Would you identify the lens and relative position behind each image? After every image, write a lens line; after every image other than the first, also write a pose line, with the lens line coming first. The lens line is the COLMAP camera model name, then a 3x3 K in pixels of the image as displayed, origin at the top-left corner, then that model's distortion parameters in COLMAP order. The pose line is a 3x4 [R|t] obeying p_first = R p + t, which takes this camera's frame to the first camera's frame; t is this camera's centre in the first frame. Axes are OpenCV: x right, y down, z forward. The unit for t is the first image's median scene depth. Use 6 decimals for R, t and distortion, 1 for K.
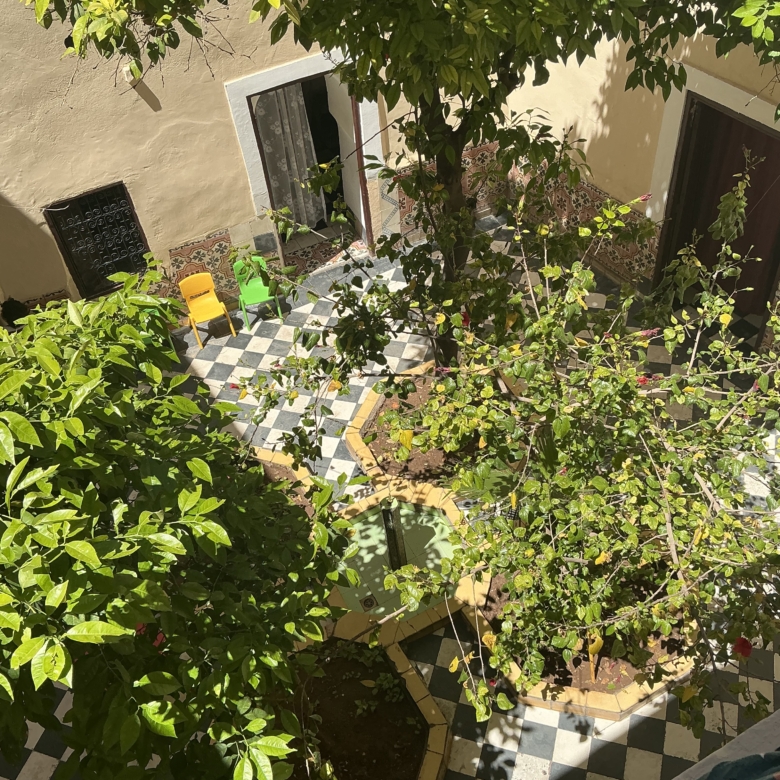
lens RADIAL K [[868.2, 0, 383.9], [0, 868.2, 389.2], [0, 0, 1]] dist [0.137510, -0.227513]
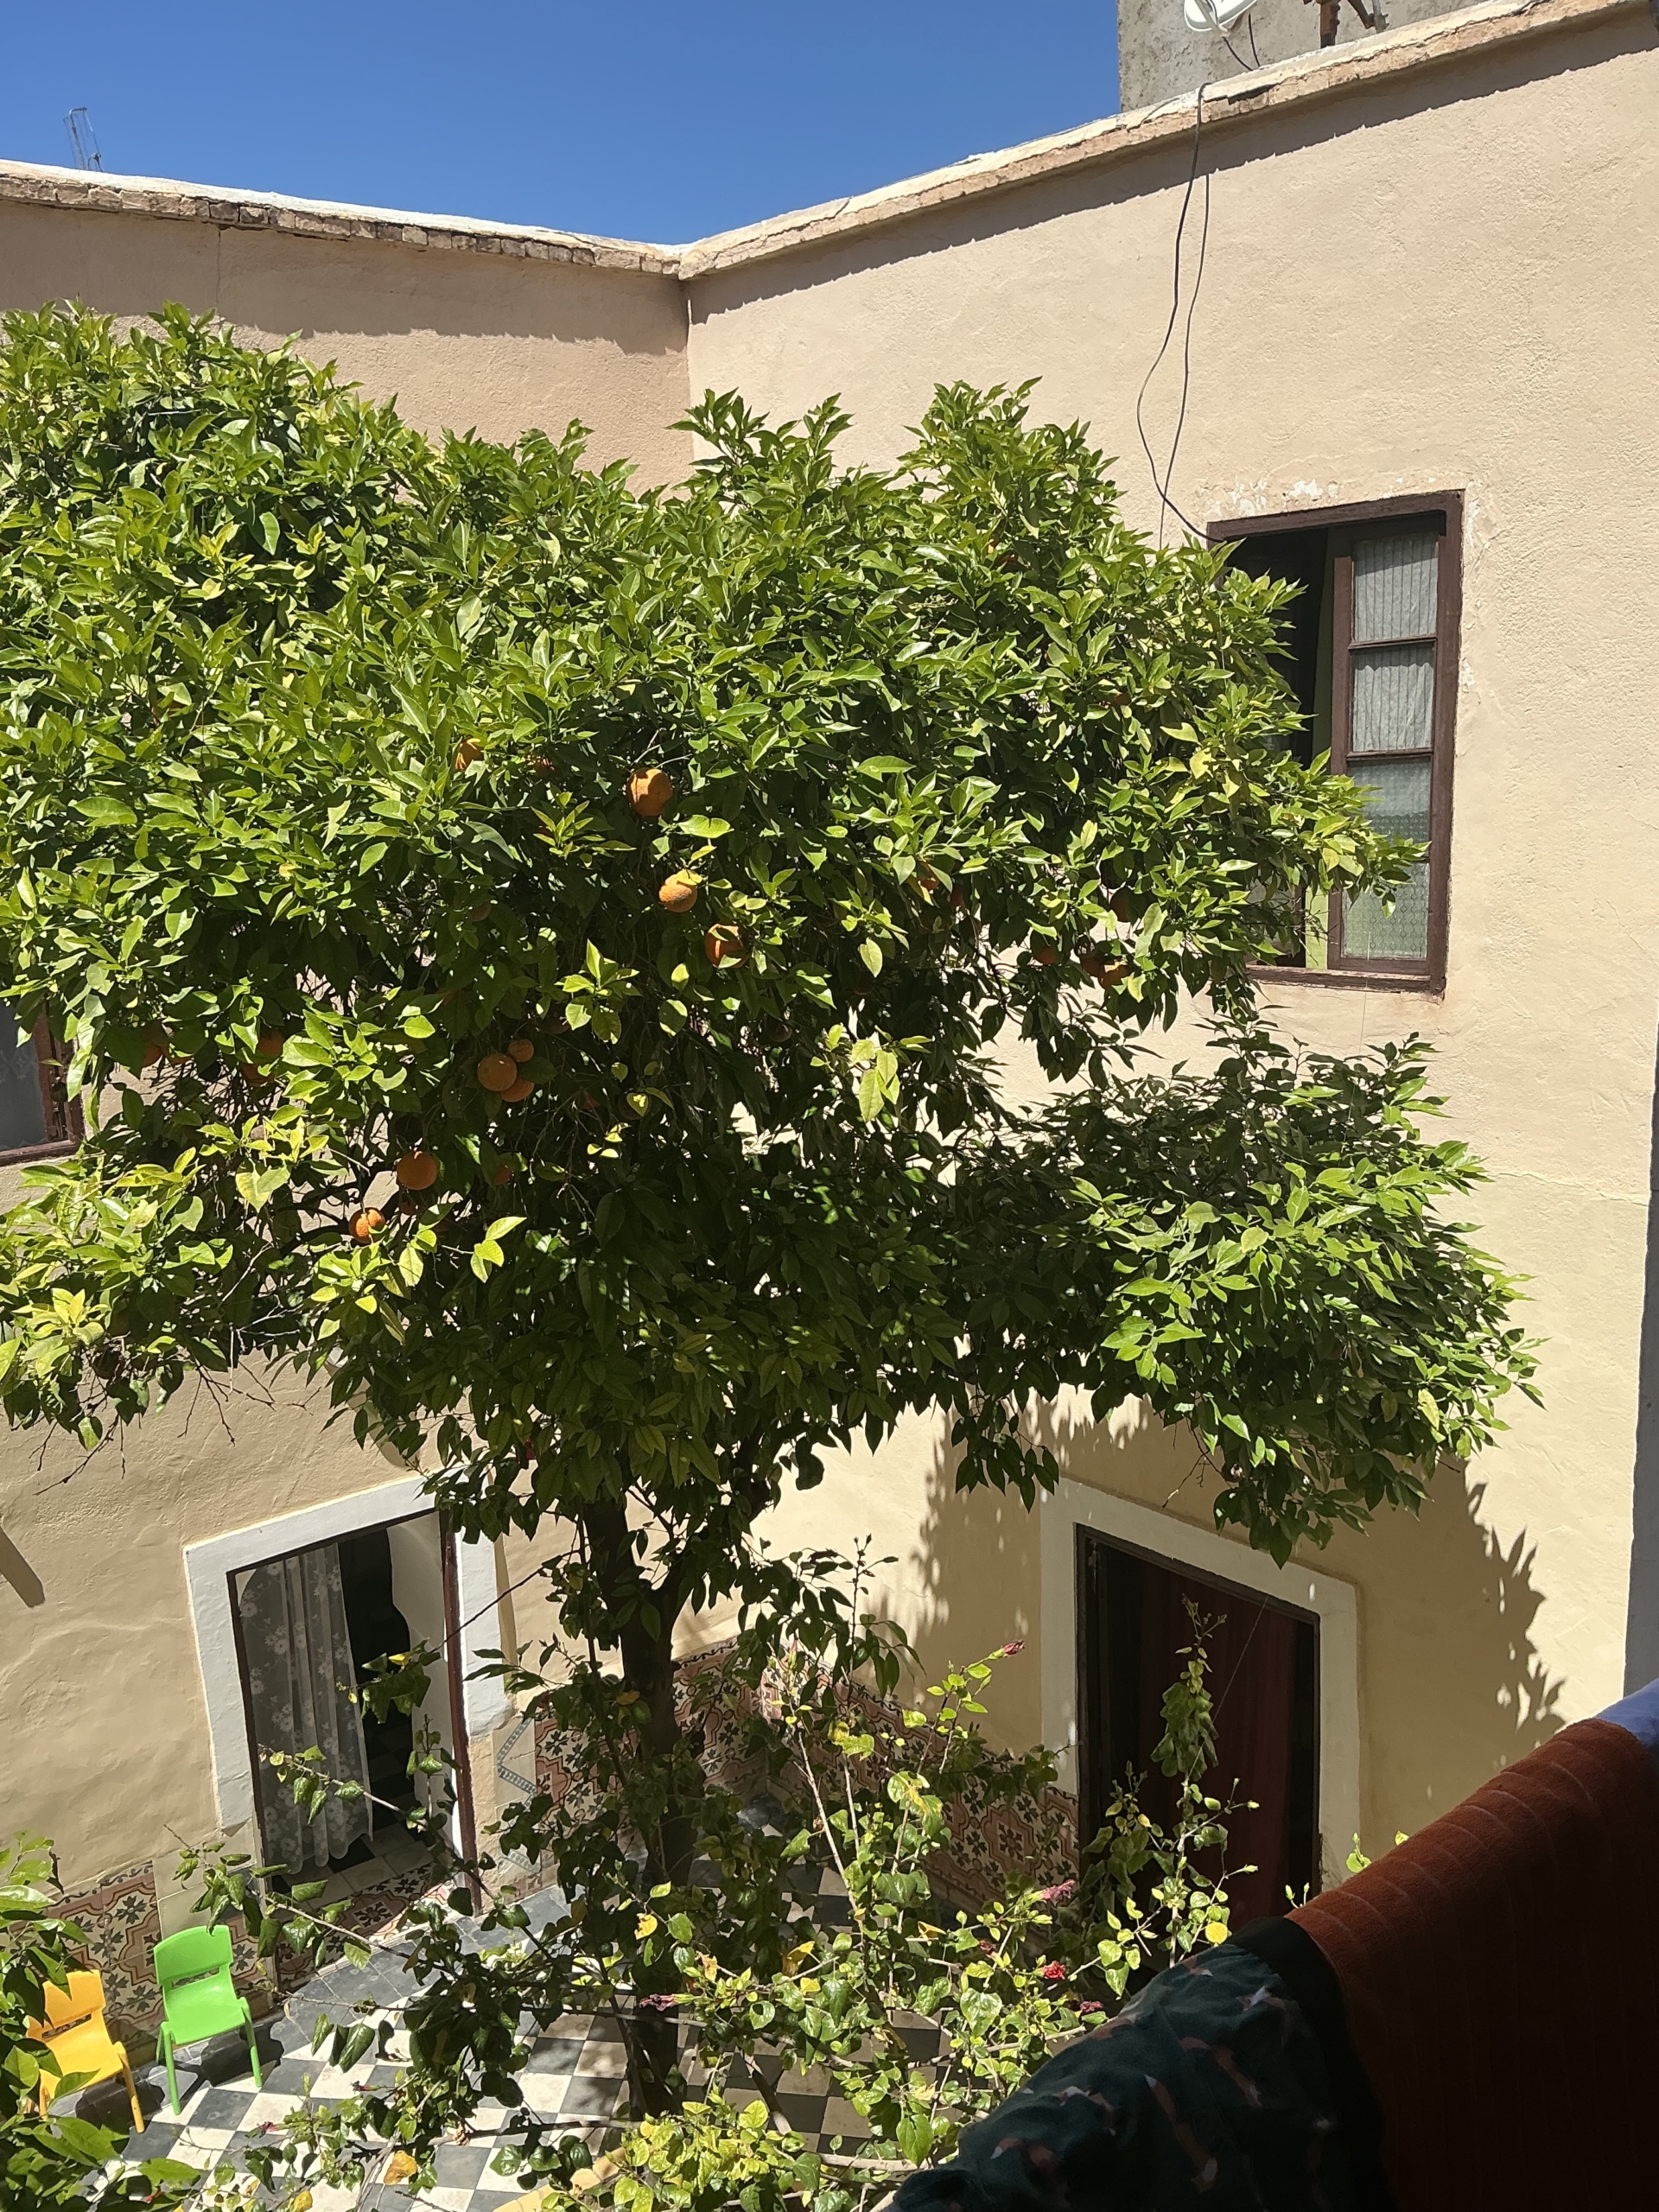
lens RADIAL K [[1824.8, 0, 771.9], [0, 1824.8, 1107.2], [0, 0, 1]] dist [0.171255, -0.345259]
pose [[0.989232, 0.011942, 0.145866, -0.015495], [0.070870, 0.832933, -0.548817, 0.078127], [-0.128051, 0.553245, 0.823118, -0.073752]]
